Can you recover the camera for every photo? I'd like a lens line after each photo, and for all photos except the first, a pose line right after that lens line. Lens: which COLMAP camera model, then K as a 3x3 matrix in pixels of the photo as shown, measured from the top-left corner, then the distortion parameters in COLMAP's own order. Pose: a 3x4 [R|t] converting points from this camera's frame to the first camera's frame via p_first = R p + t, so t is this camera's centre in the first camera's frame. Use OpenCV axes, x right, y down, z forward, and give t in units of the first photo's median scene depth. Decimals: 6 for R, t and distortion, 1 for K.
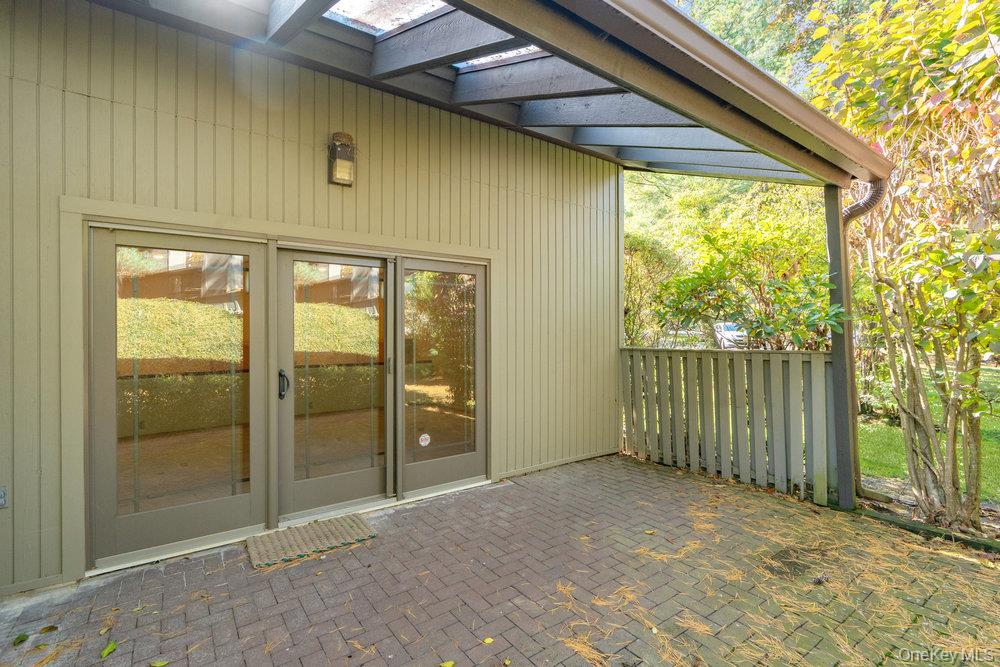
lens RADIAL K [[455.4, 0, 500.0], [0, 455.4, 333.5], [0, 0, 1]] dist [-0.001341, -0.000022]
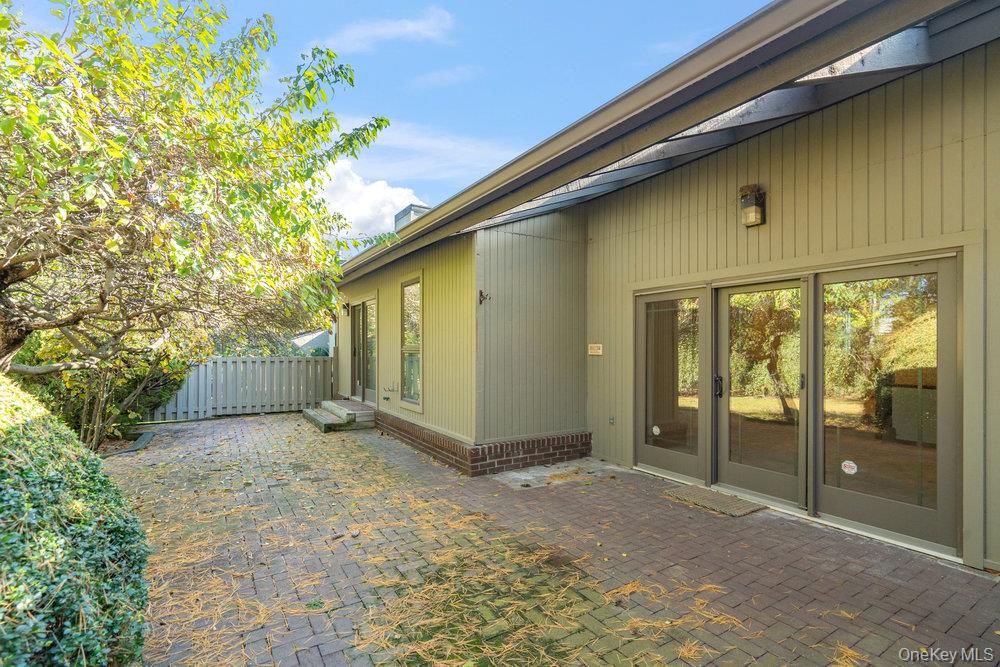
lens RADIAL K [[463.0, 0, 495.6], [0, 463.0, 322.9], [0, 0, 1]] dist [-0.000675, -0.000157]
pose [[-0.074360, -0.049480, -0.996003, 0.901245], [0.000445, 0.998767, -0.049650, -0.009581], [0.997231, -0.004135, -0.074247, 0.395936]]
